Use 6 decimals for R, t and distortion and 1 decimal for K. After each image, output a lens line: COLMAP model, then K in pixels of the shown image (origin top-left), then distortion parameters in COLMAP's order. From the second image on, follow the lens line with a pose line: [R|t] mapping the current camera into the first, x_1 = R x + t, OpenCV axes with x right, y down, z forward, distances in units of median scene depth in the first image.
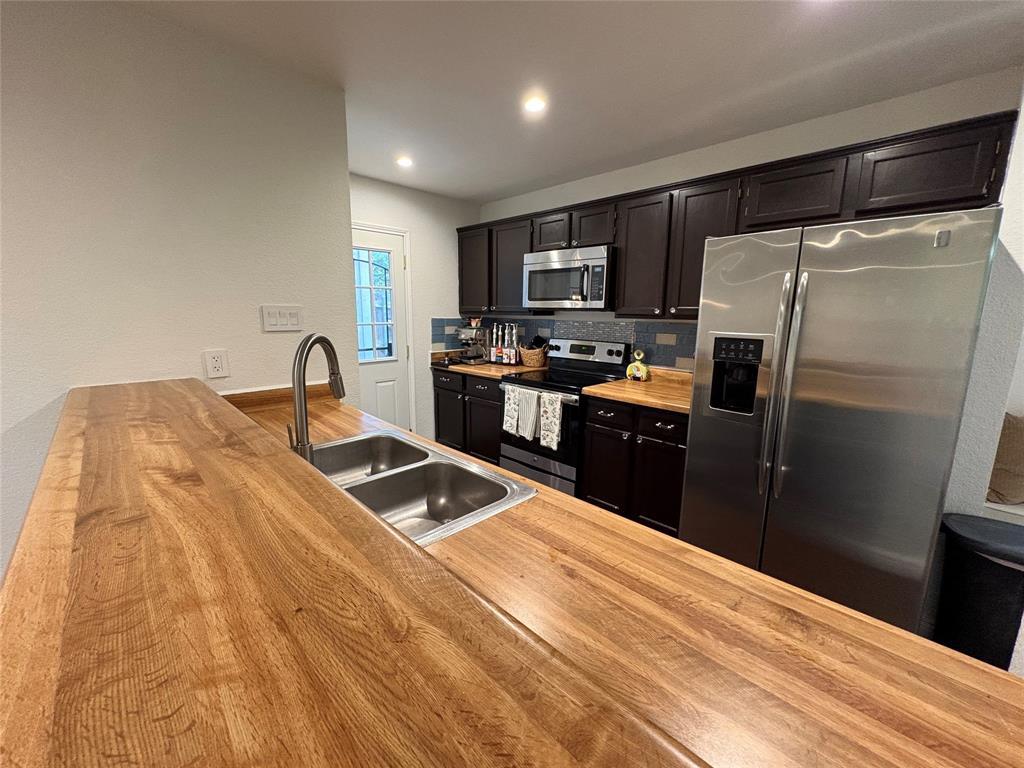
lens RADIAL K [[406.0, 0, 514.1], [0, 406.0, 382.8], [0, 0, 1]] dist [0.000729, 0.000320]
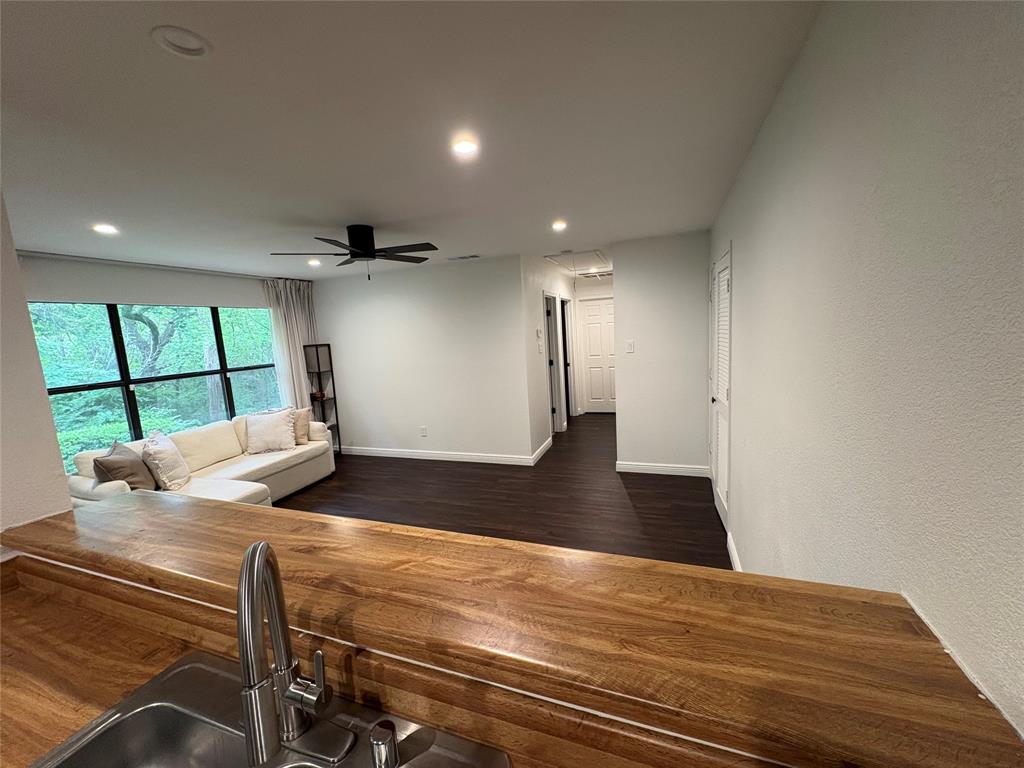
lens RADIAL K [[409.8, 0, 511.0], [0, 409.8, 381.6], [0, 0, 1]] dist [0.001194, 0.000446]
pose [[-0.913103, 0.096220, -0.396213, -0.225708], [-0.022236, 0.958557, 0.284031, -0.184259], [0.407122, 0.268159, -0.873122, 0.576648]]
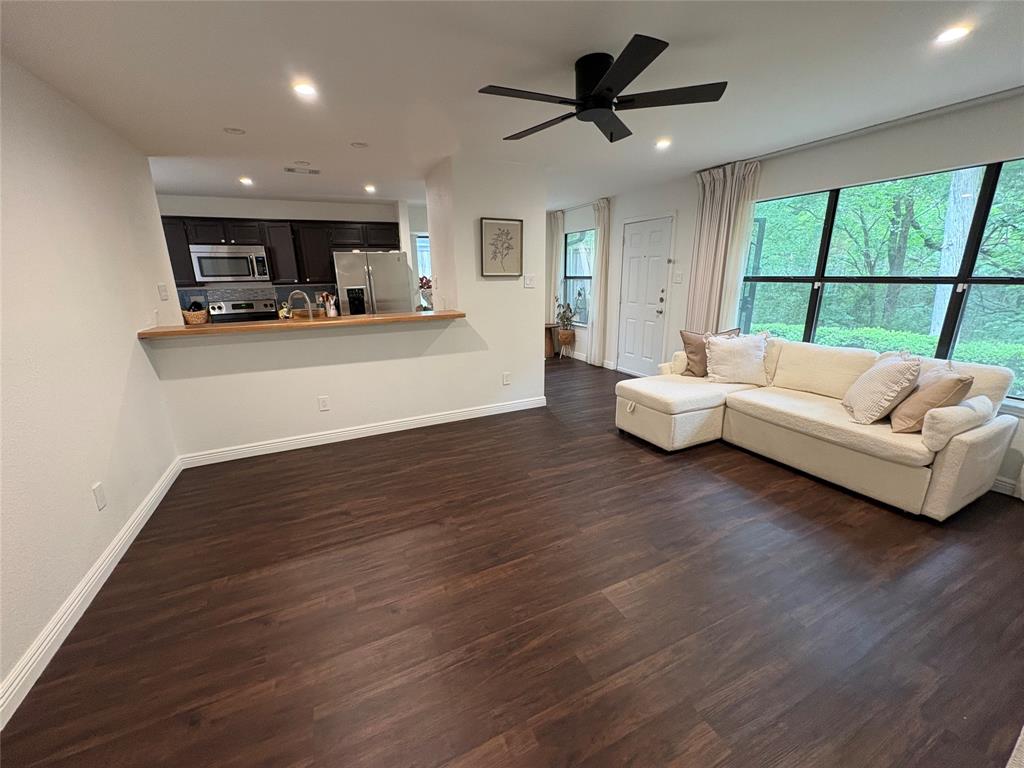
lens RADIAL K [[409.8, 0, 511.0], [0, 409.8, 381.6], [0, 0, 1]] dist [0.001194, 0.000446]
pose [[0.346232, -0.261240, 0.901042, -1.103600], [0.189668, 0.960106, 0.205483, 0.080141], [-0.918776, 0.099754, 0.381968, -0.631145]]
